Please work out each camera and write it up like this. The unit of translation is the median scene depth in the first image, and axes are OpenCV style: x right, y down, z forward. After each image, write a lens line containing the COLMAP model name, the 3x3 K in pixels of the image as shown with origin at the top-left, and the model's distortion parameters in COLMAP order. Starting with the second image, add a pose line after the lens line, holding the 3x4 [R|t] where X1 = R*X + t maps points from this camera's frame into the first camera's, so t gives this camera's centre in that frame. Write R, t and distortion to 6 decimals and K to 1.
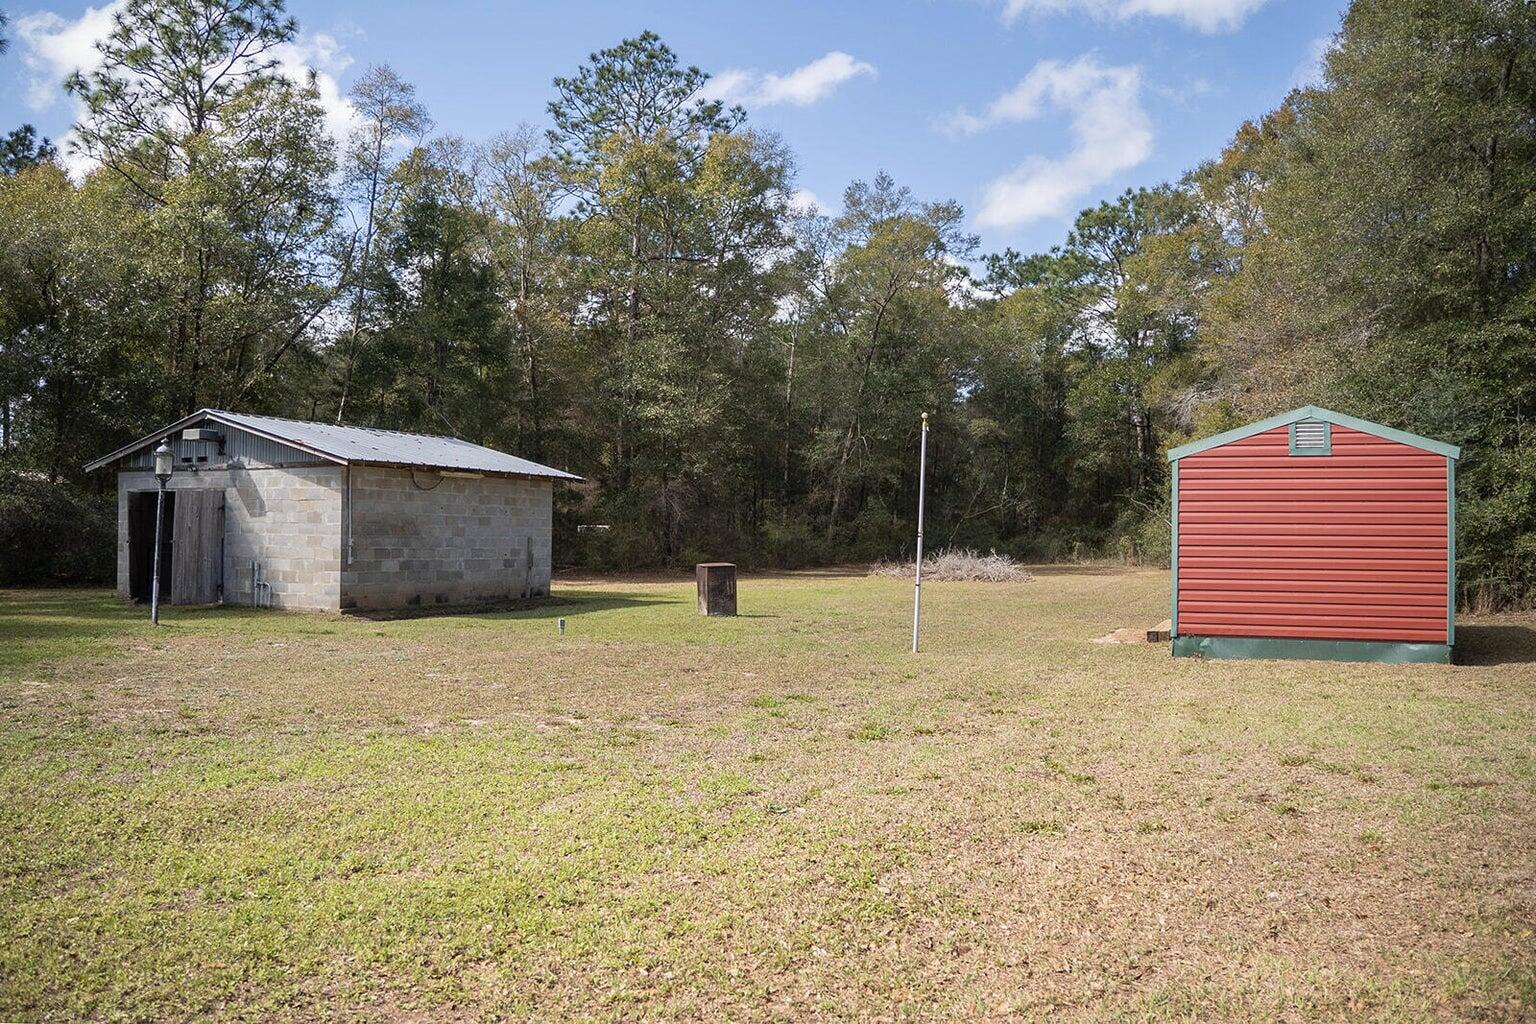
lens RADIAL K [[1207.4, 0, 771.3], [0, 1207.4, 518.0], [0, 0, 1]] dist [-0.179487, 0.066055]
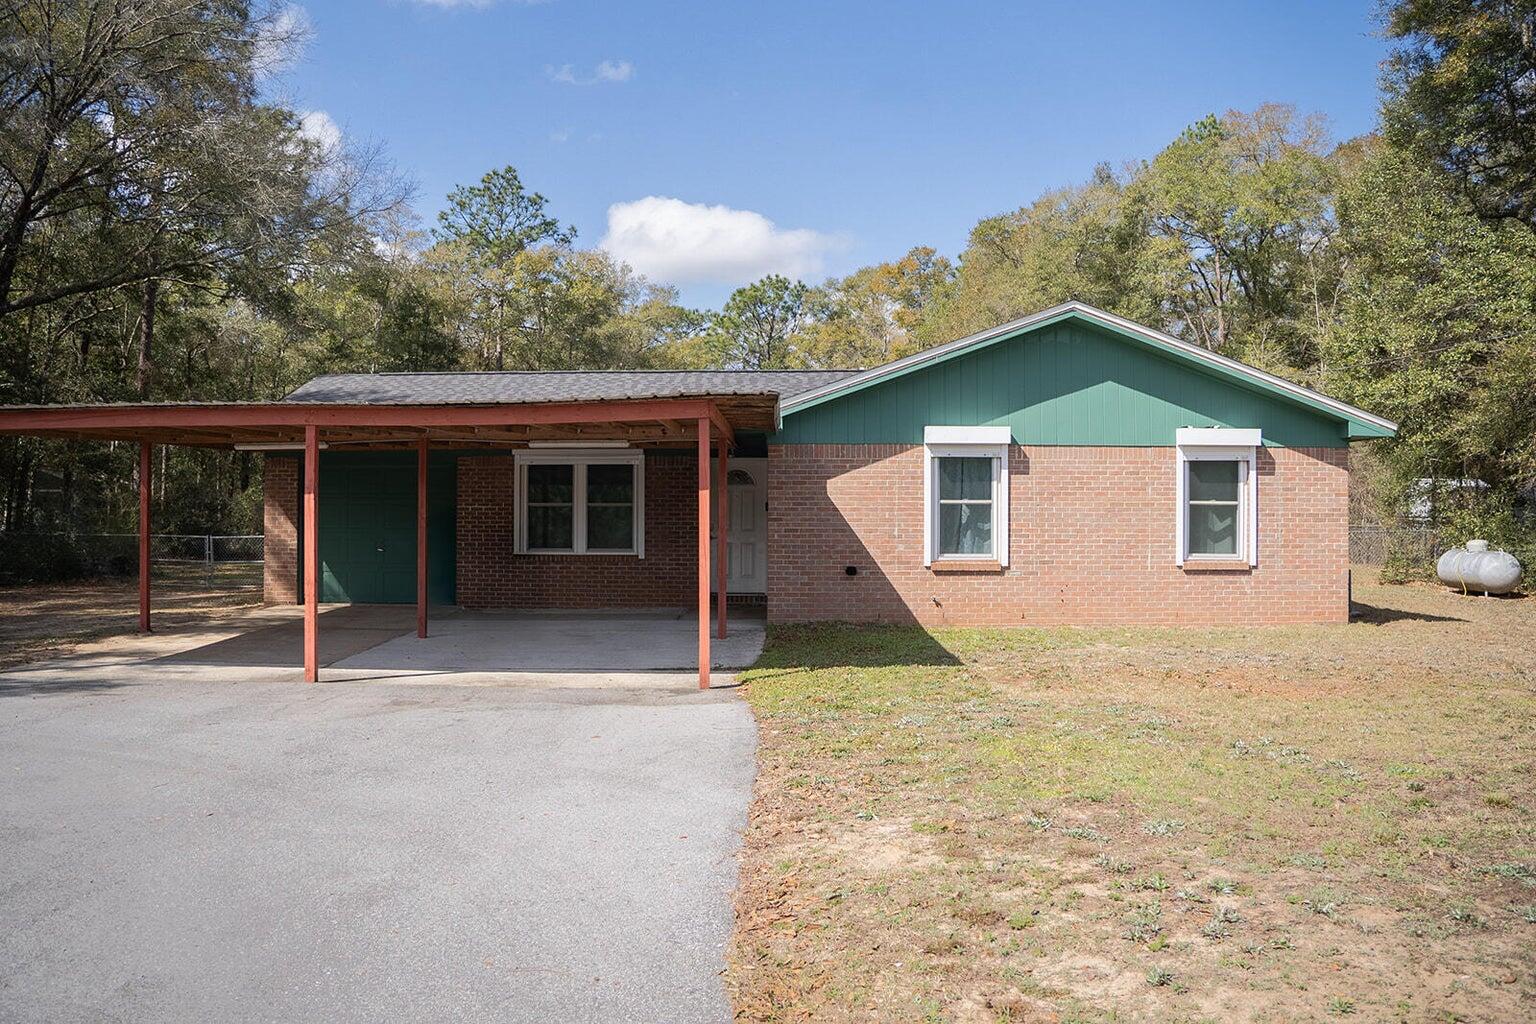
lens RADIAL K [[1207.4, 0, 740.9], [0, 1207.4, 515.9], [0, 0, 1]] dist [-0.179487, 0.066055]
pose [[0.907027, -0.009212, 0.420972, -0.450774], [0.000967, 0.999804, 0.019795, -0.018324], [-0.421071, -0.017548, 0.906858, -0.420471]]
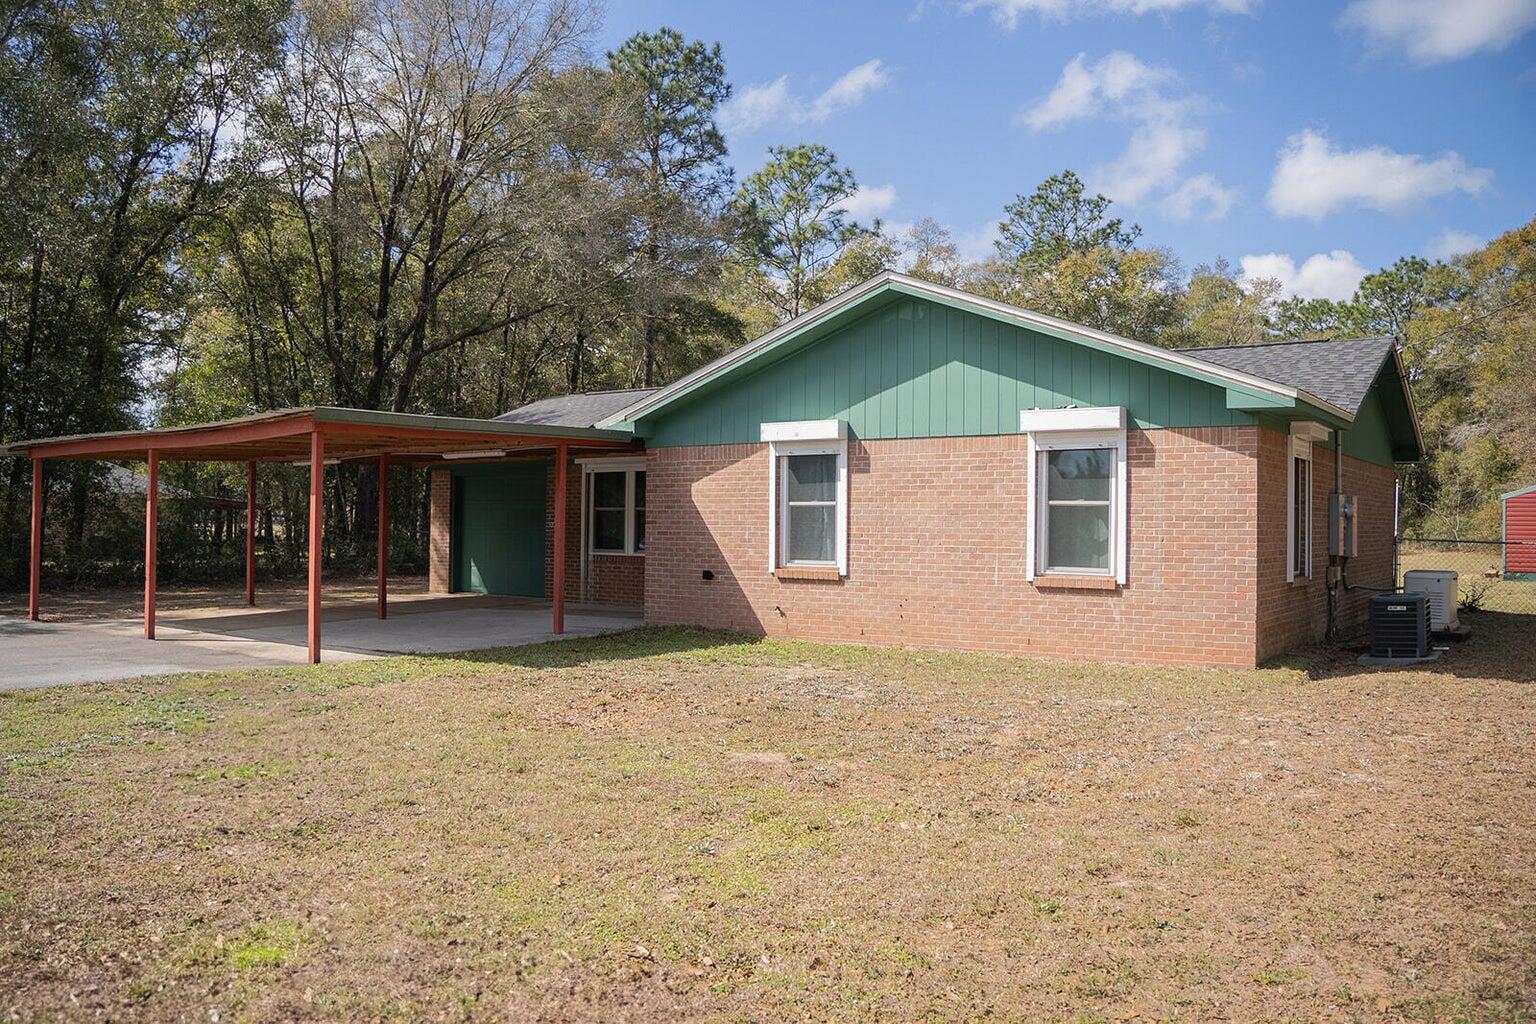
lens RADIAL K [[1207.4, 0, 765.8], [0, 1207.4, 518.4], [0, 0, 1]] dist [-0.179487, 0.066055]
pose [[0.986493, -0.004774, -0.163733, -0.230115], [0.006609, 0.999921, 0.010665, -0.015398], [0.163669, -0.011603, 0.986447, -0.447598]]
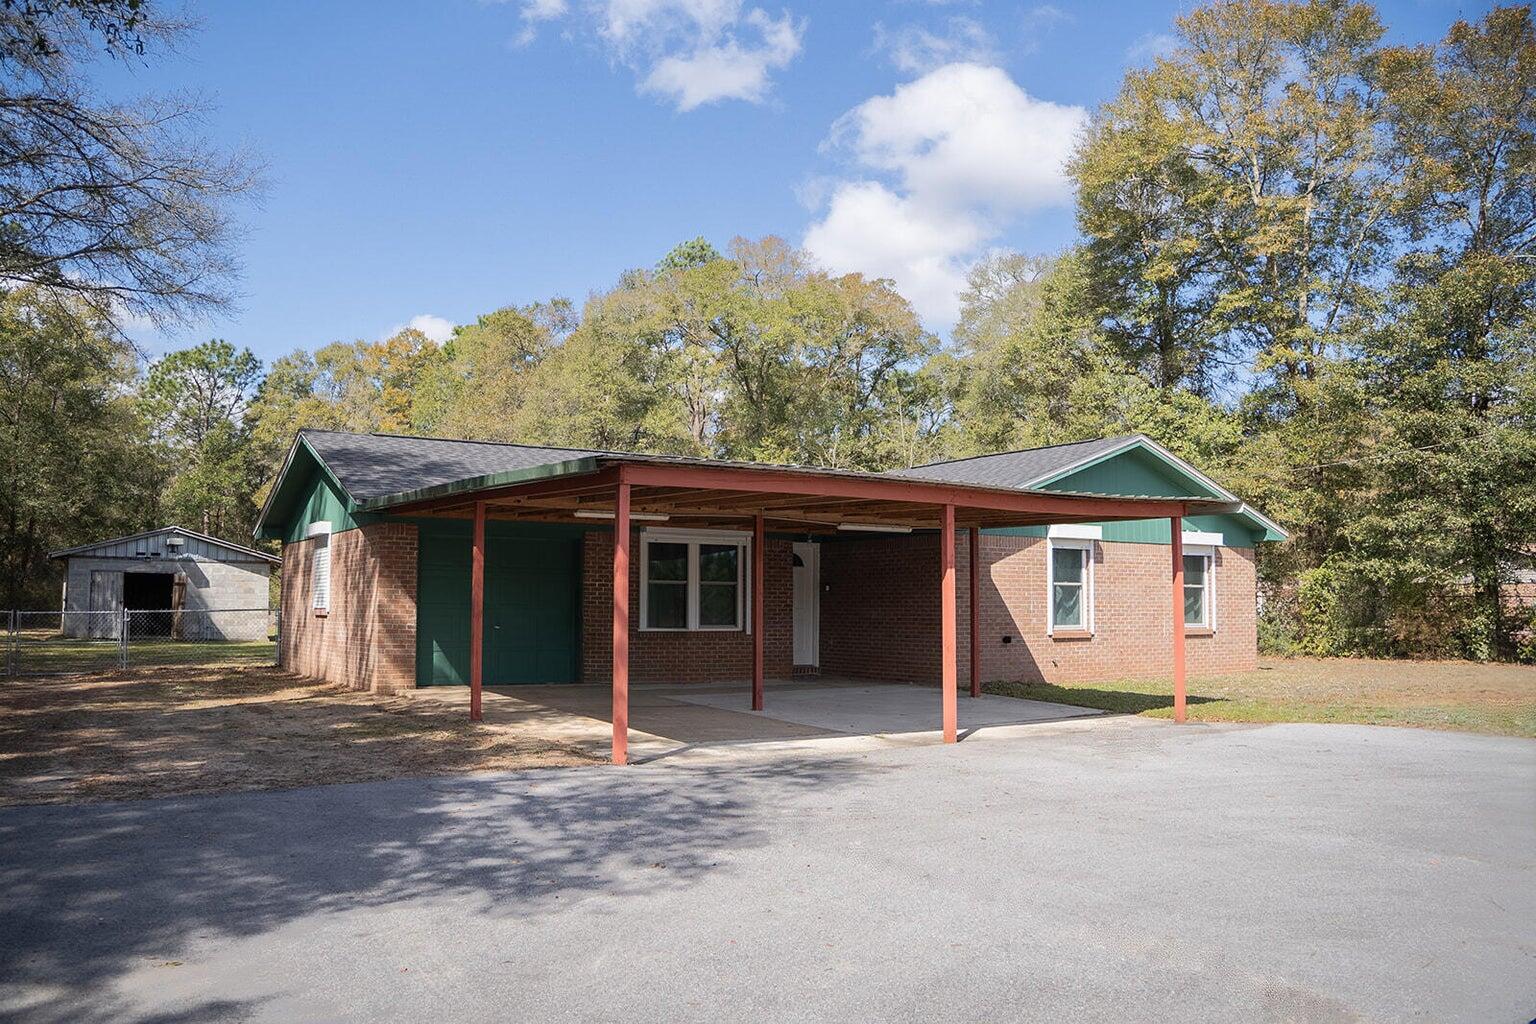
lens RADIAL K [[1207.4, 0, 767.7], [0, 1207.4, 511.1], [0, 0, 1]] dist [-0.179487, 0.066055]
pose [[0.513384, 0.054542, 0.856424, -0.656344], [-0.016468, 0.998421, -0.053713, -0.016963], [-0.858001, 0.013472, 0.513472, -0.279798]]
